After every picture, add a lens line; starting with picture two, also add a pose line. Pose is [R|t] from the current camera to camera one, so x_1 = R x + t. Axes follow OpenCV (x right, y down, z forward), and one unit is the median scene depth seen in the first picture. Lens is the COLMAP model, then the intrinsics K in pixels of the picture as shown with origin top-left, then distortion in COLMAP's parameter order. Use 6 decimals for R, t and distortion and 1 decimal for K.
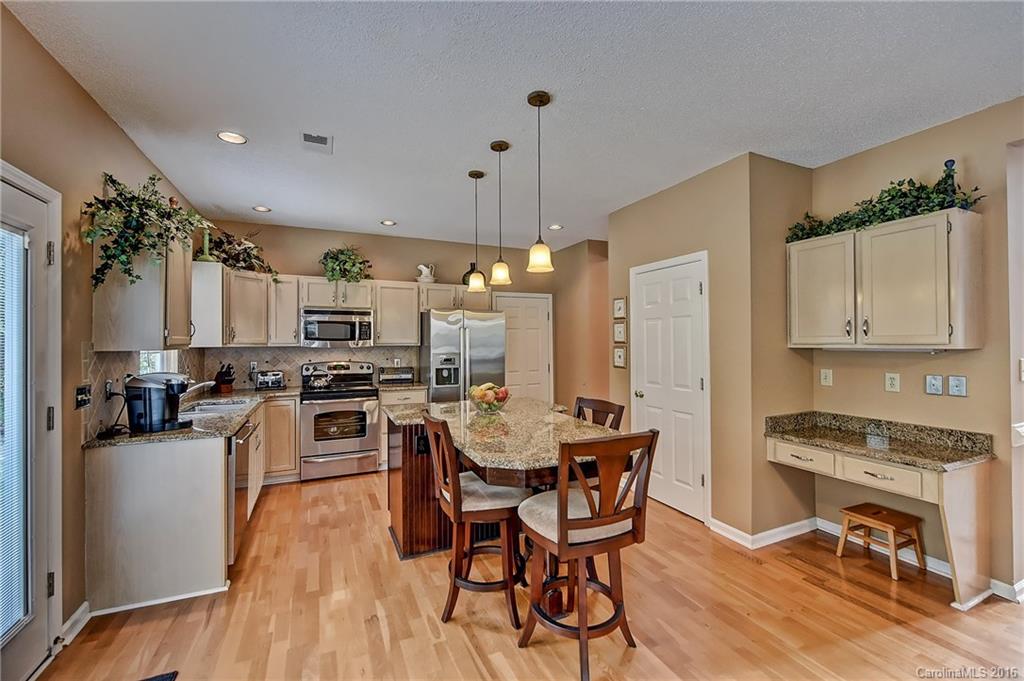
lens RADIAL K [[428.2, 0, 512.9], [0, 428.2, 336.7], [0, 0, 1]] dist [-0.000631, -0.000138]
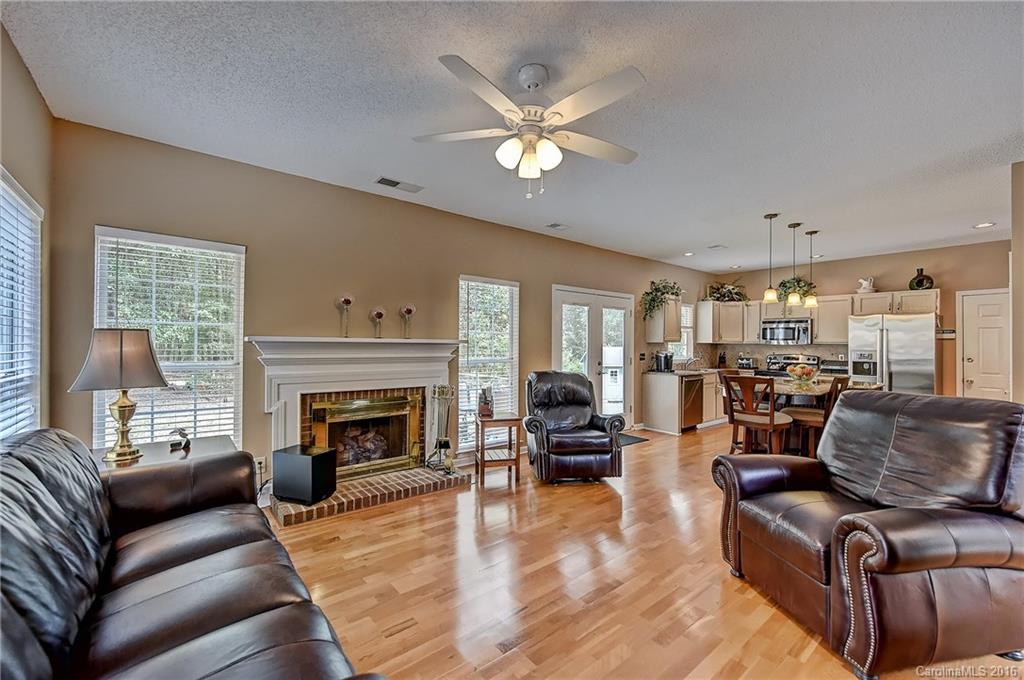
lens RADIAL K [[428.2, 0, 512.6], [0, 428.2, 341.4], [0, 0, 1]] dist [-0.000631, -0.000138]
pose [[0.248999, -0.001350, -0.968503, 0.853926], [0.000103, 0.999999, -0.001368, 0.016257], [0.968504, 0.000241, 0.248999, -0.330373]]
